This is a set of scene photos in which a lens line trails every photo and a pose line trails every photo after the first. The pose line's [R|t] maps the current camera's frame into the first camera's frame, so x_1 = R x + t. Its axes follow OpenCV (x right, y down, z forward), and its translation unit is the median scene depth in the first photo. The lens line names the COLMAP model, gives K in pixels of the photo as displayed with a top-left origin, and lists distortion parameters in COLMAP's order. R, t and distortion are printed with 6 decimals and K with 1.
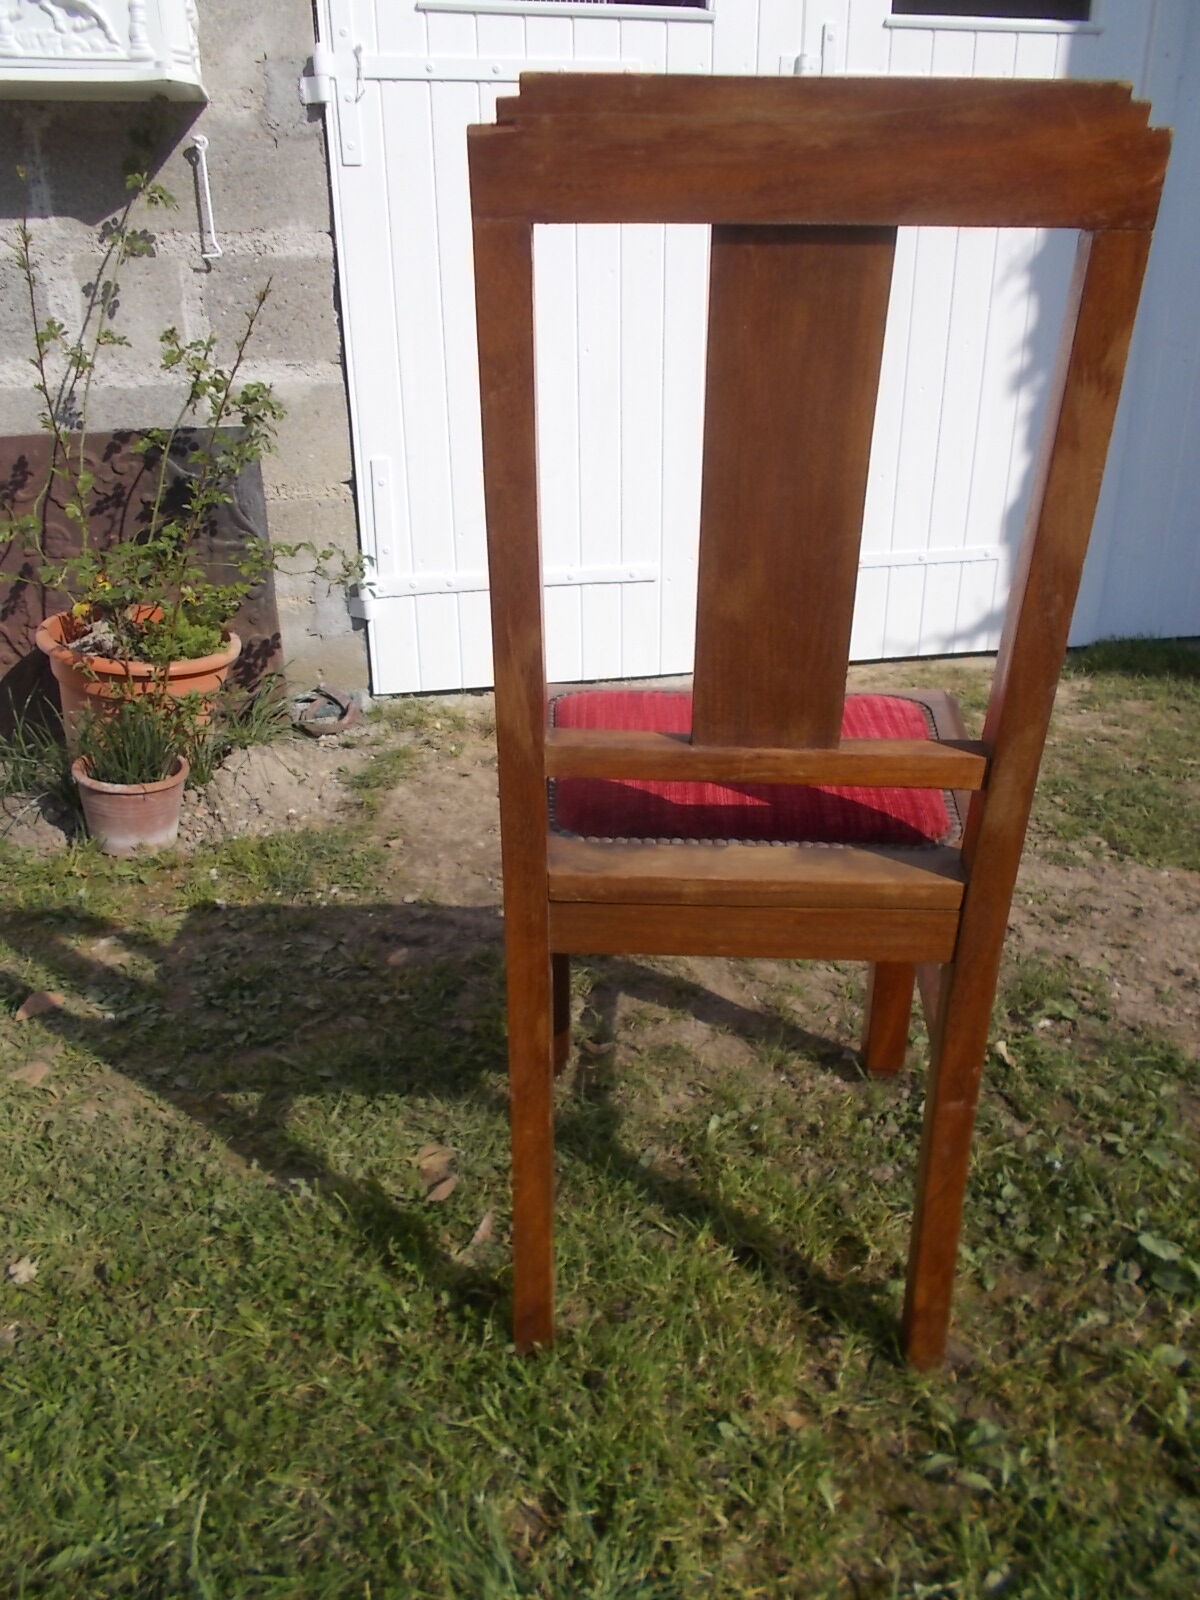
lens RADIAL K [[1218.3, 0, 631.3], [0, 1218.3, 800.6], [0, 0, 1]] dist [0.028490, -0.032668]
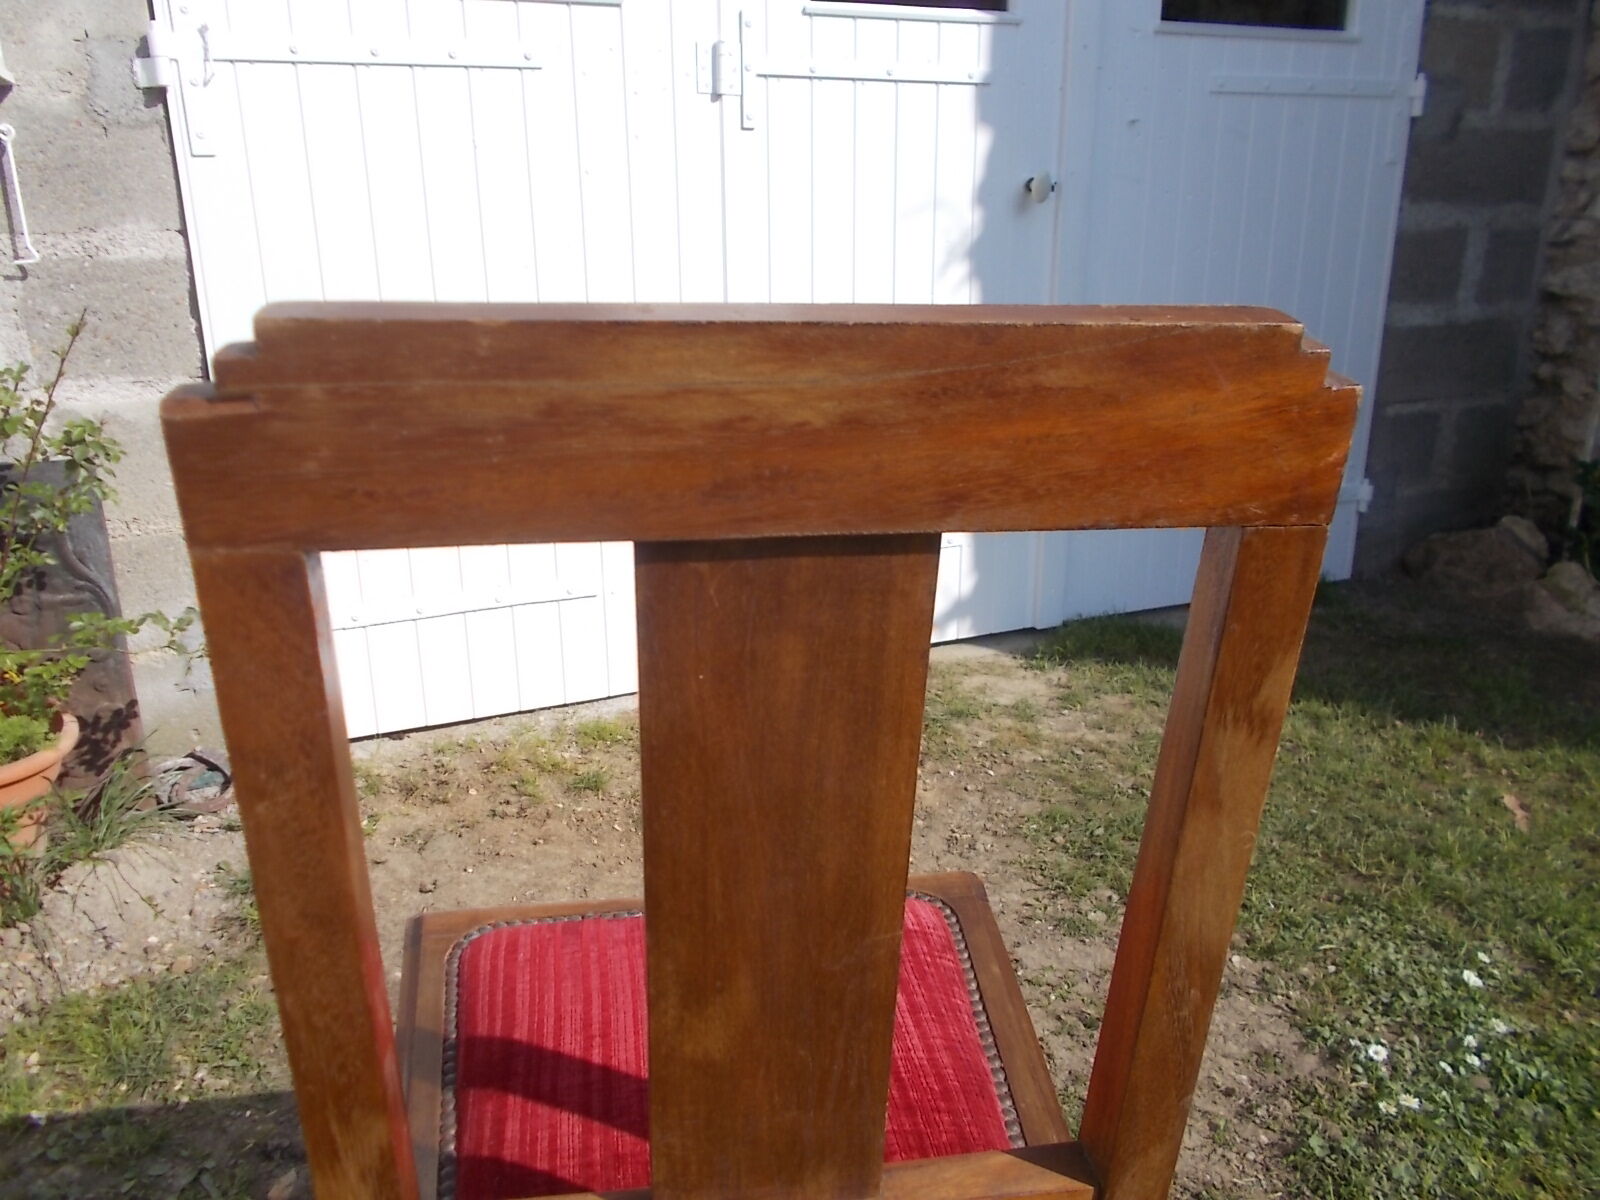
lens RADIAL K [[1199.3, 0, 809.4], [0, 1199.3, 600.1], [0, 0, 1]] dist [0.005696, -0.012226]
pose [[0.981242, -0.060048, 0.183188, 0.013800], [0.073726, 0.994903, -0.068788, -0.131107], [-0.178124, 0.081004, 0.980668, 0.142074]]
